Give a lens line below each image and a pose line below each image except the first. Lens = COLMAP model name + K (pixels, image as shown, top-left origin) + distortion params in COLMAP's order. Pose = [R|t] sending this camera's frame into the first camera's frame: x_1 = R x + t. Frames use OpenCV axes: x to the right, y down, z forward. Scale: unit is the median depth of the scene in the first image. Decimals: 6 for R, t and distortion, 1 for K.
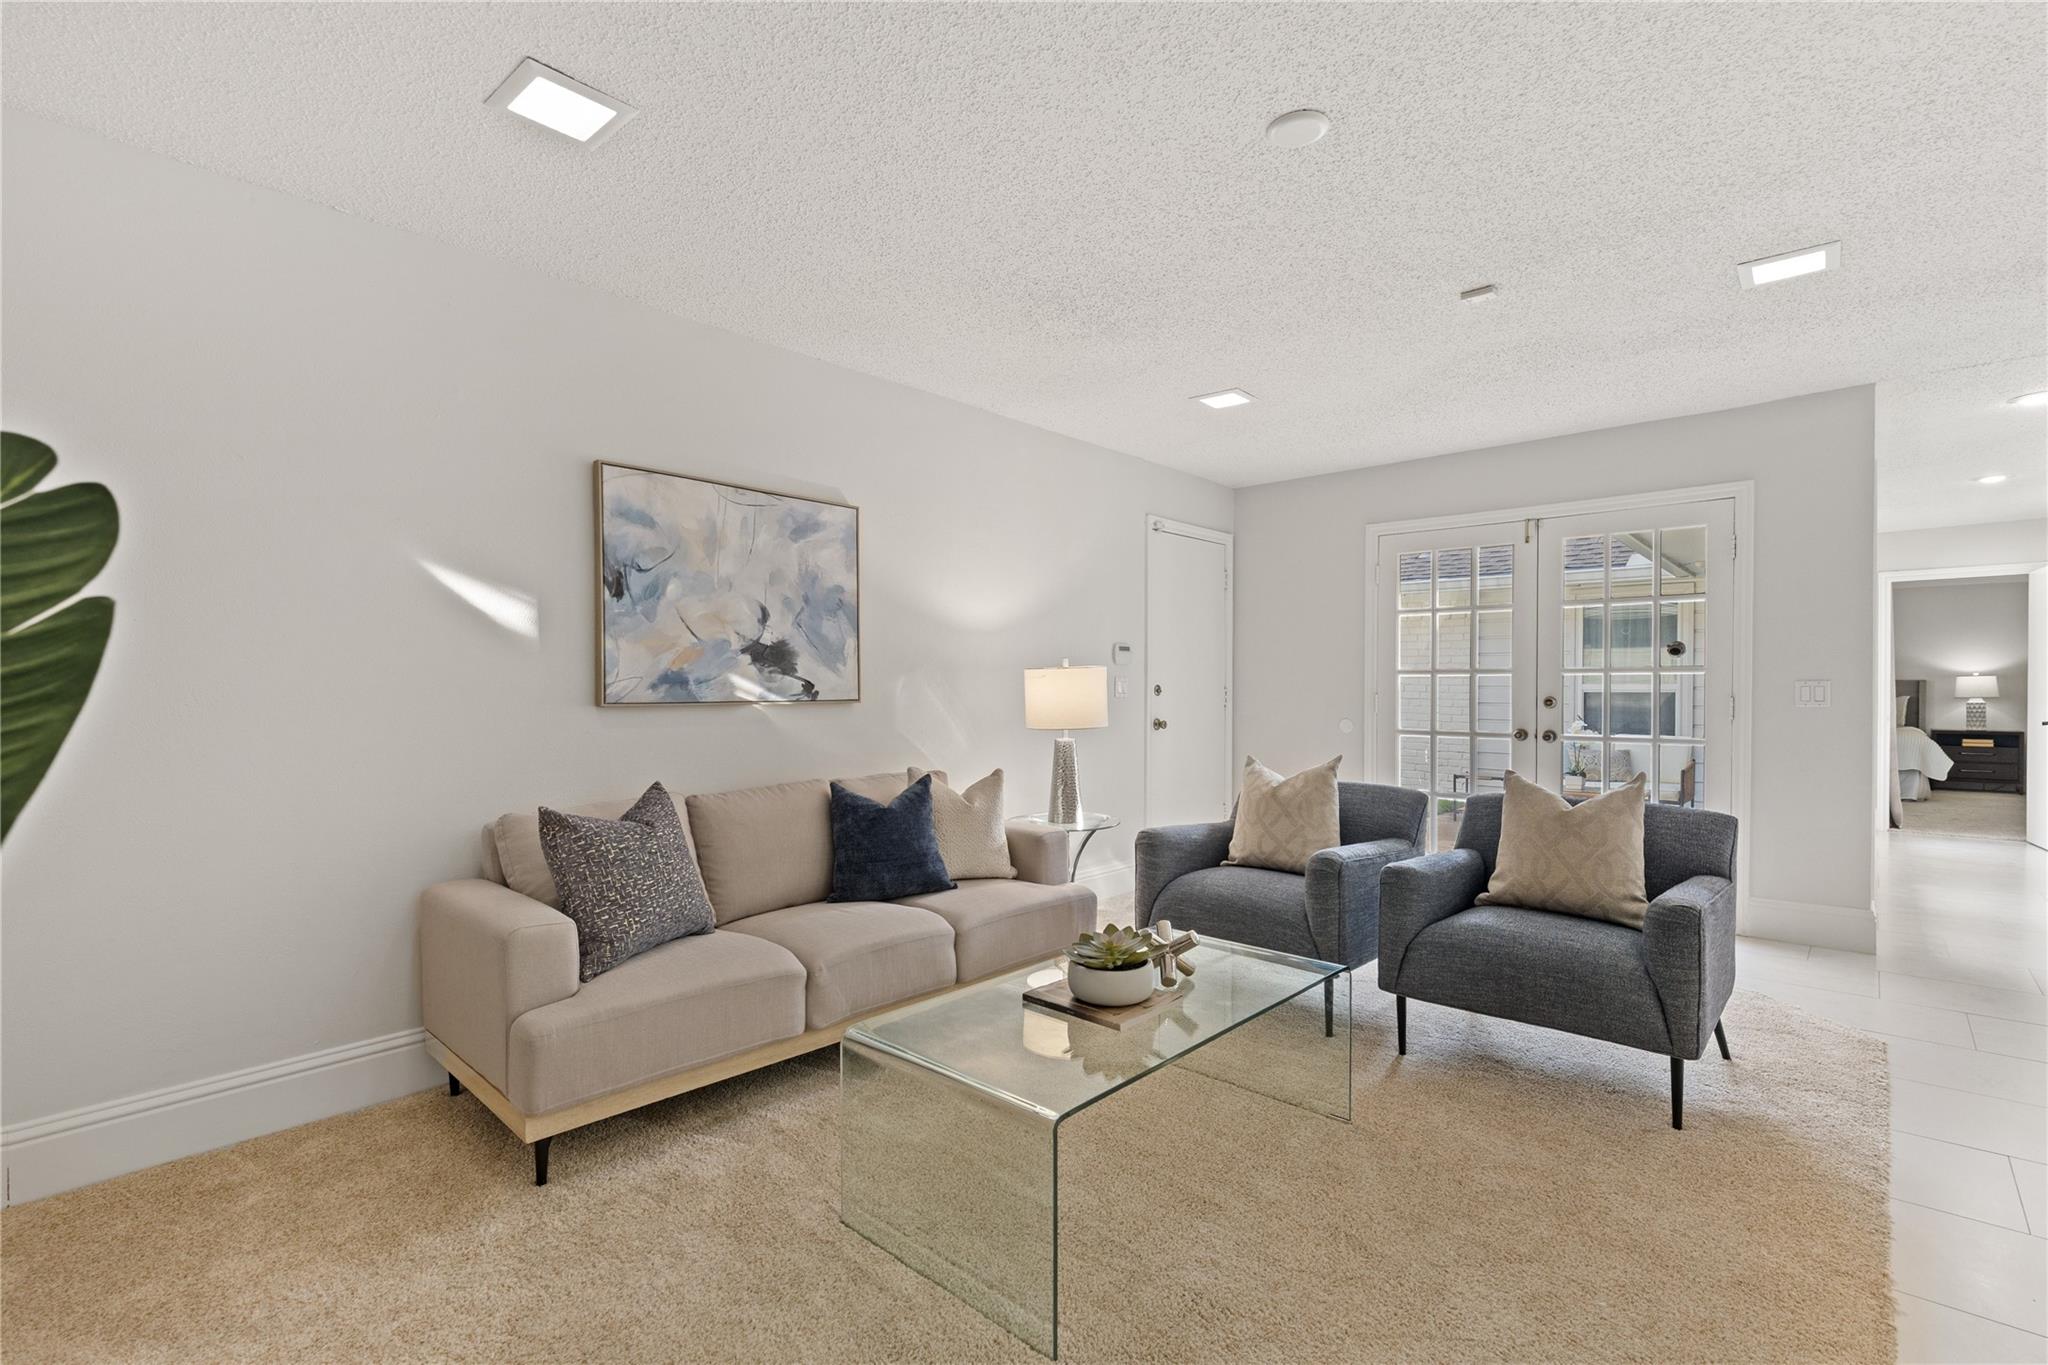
lens RADIAL K [[924.6, 0, 1024.0], [0, 924.6, 682.5], [0, 0, 1]] dist [0.006930, -0.000562]
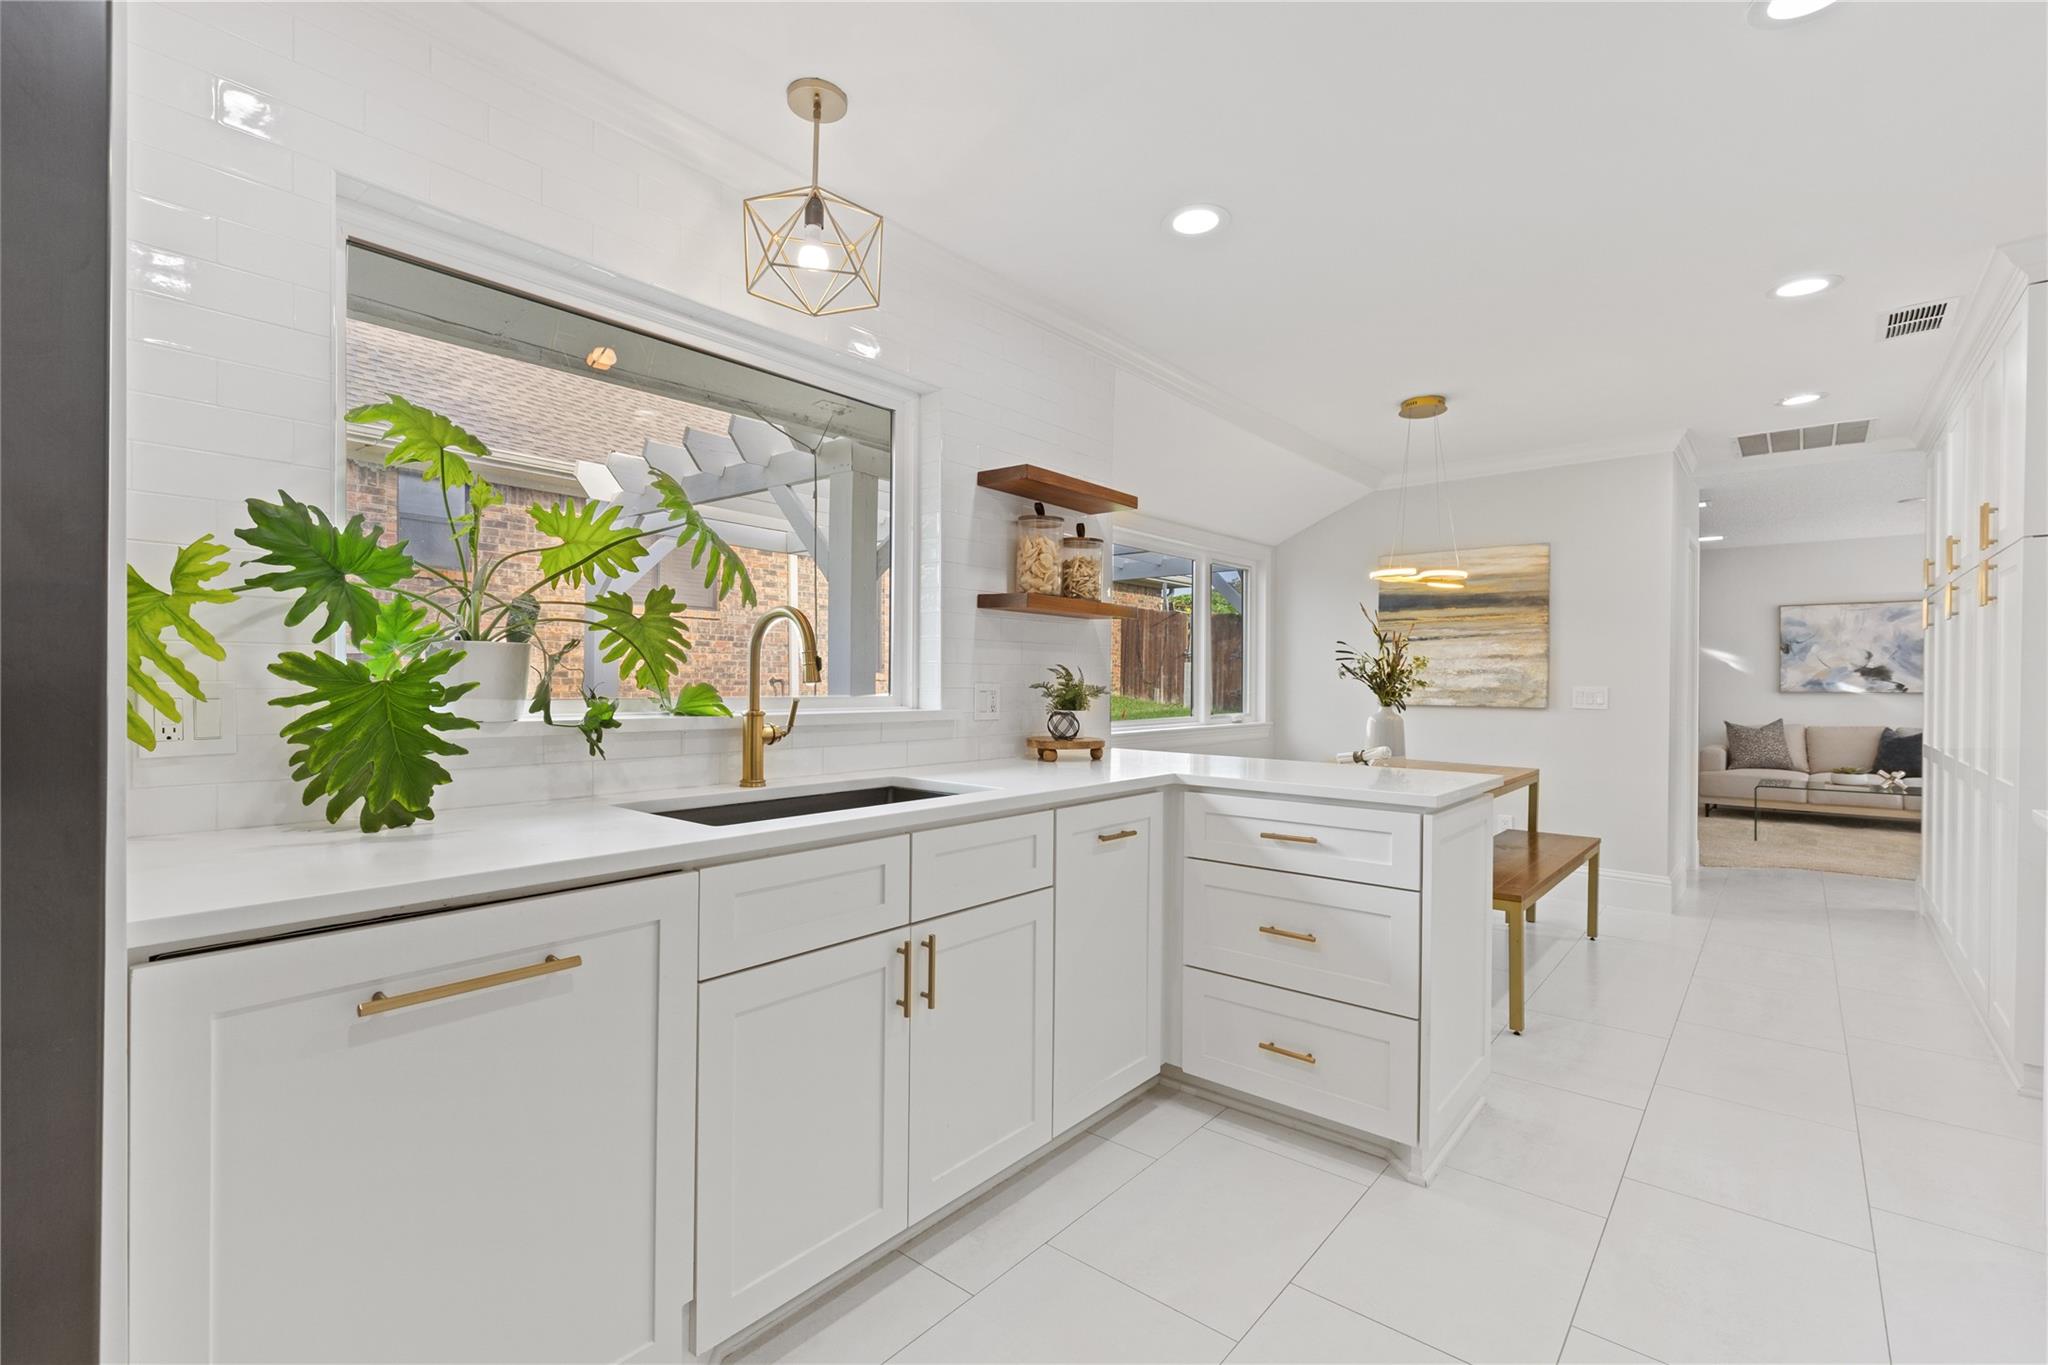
lens RADIAL K [[911.2, 0, 1020.3], [0, 911.2, 684.4], [0, 0, 1]] dist [0.001772, -0.000360]
pose [[0.034115, -0.000740, -0.999418, 1.910756], [-0.005279, 0.999986, -0.000921, 0.013472], [0.999404, 0.005307, 0.034111, -1.198105]]
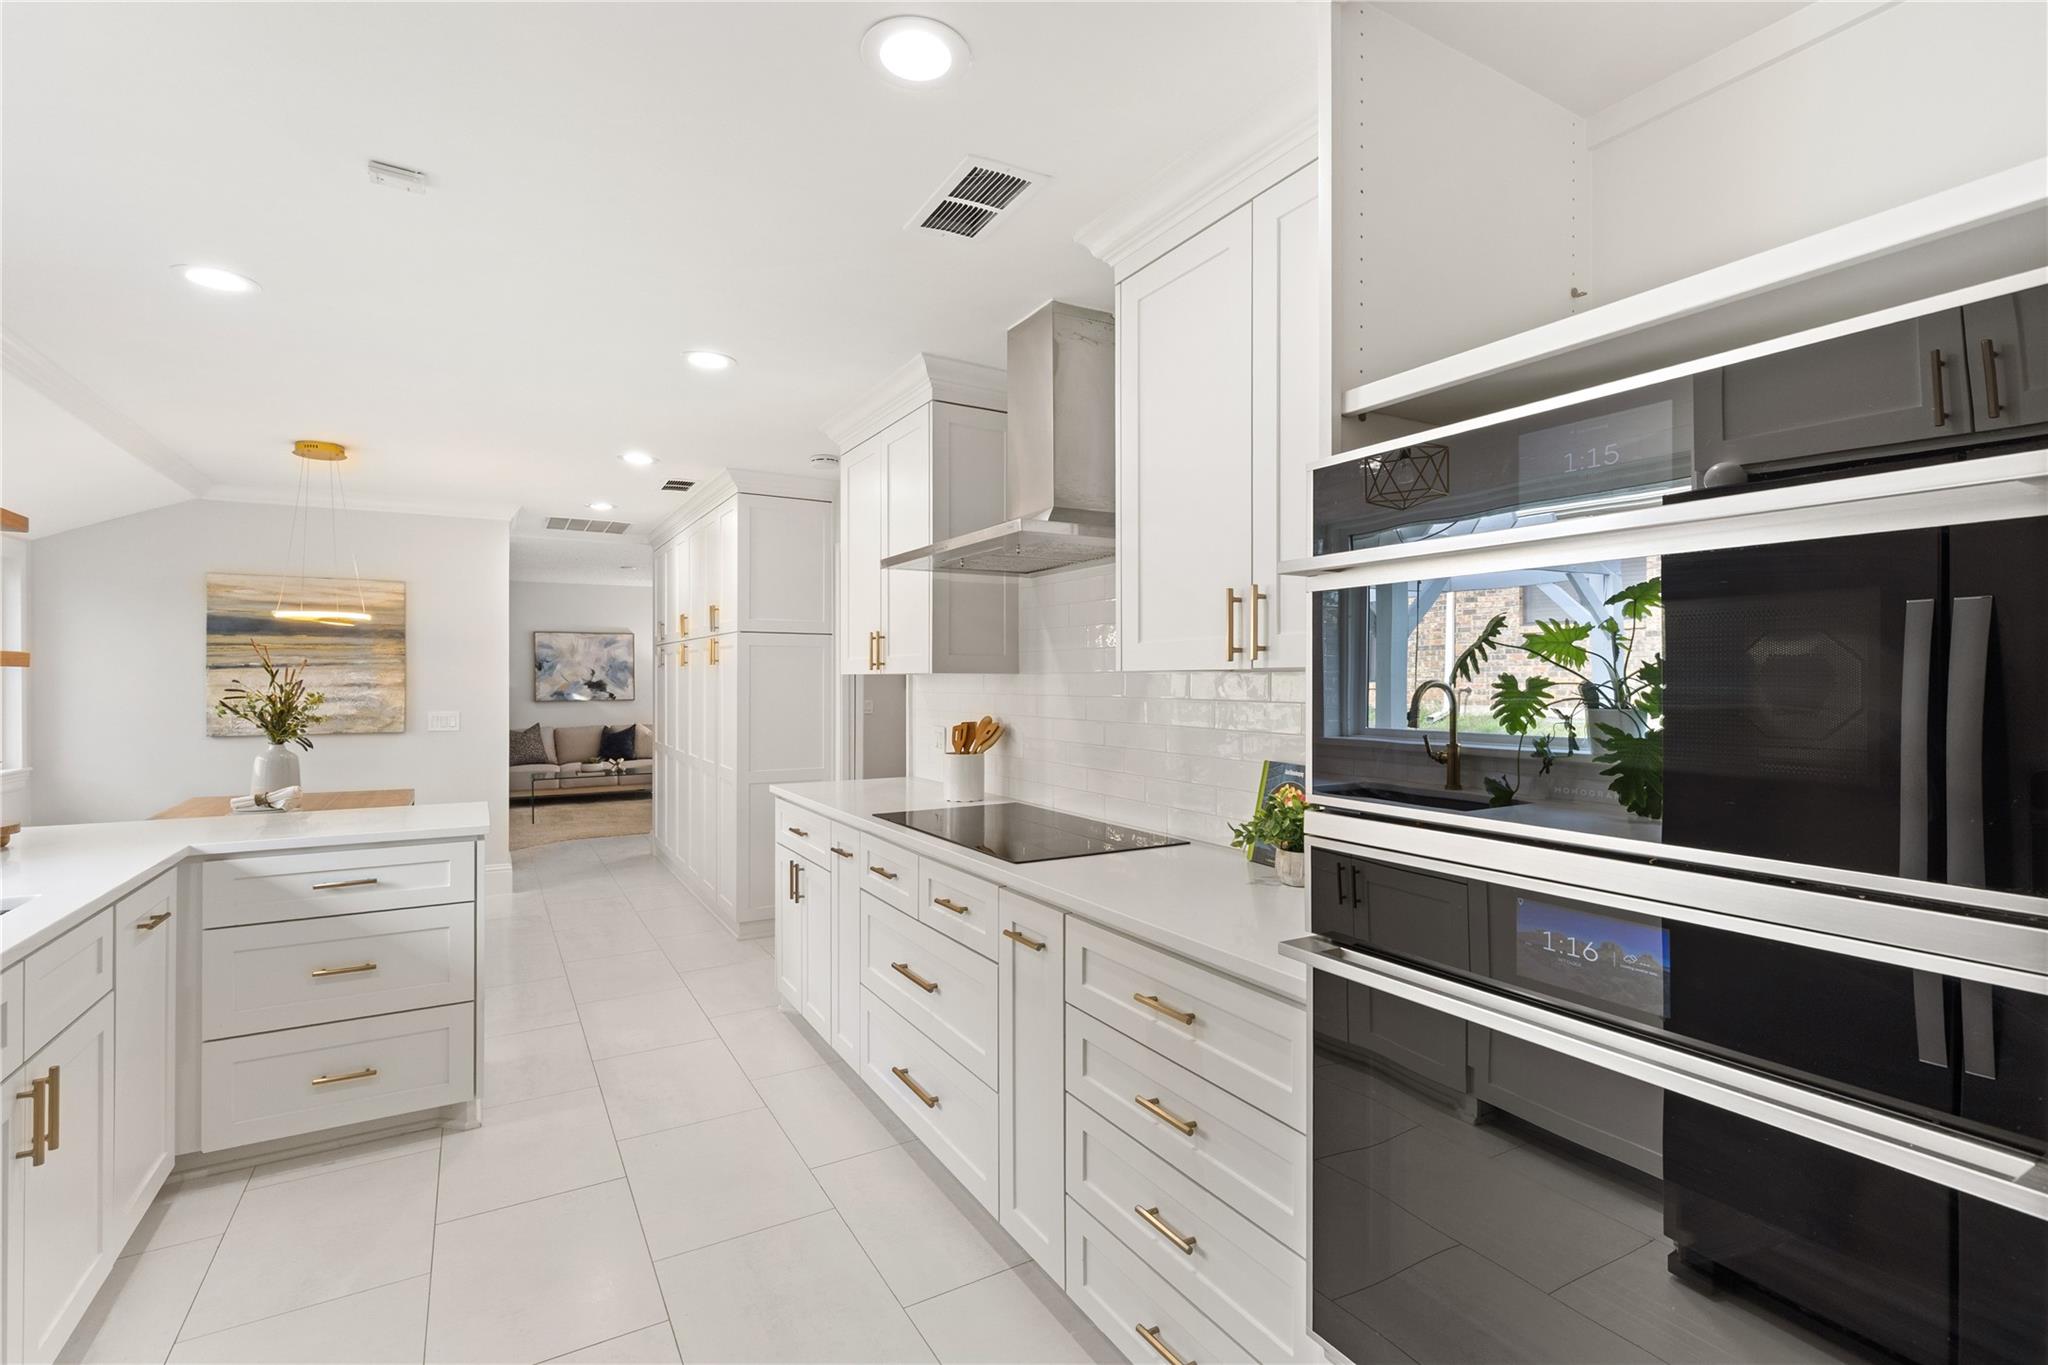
lens RADIAL K [[924.6, 0, 1024.0], [0, 924.6, 682.5], [0, 0, 1]] dist [0.006930, -0.000562]
pose [[0.954877, -0.004751, -0.296965, 2.003950], [0.005757, 0.999980, 0.002513, -0.038011], [0.296947, -0.004109, 0.954885, -1.531260]]
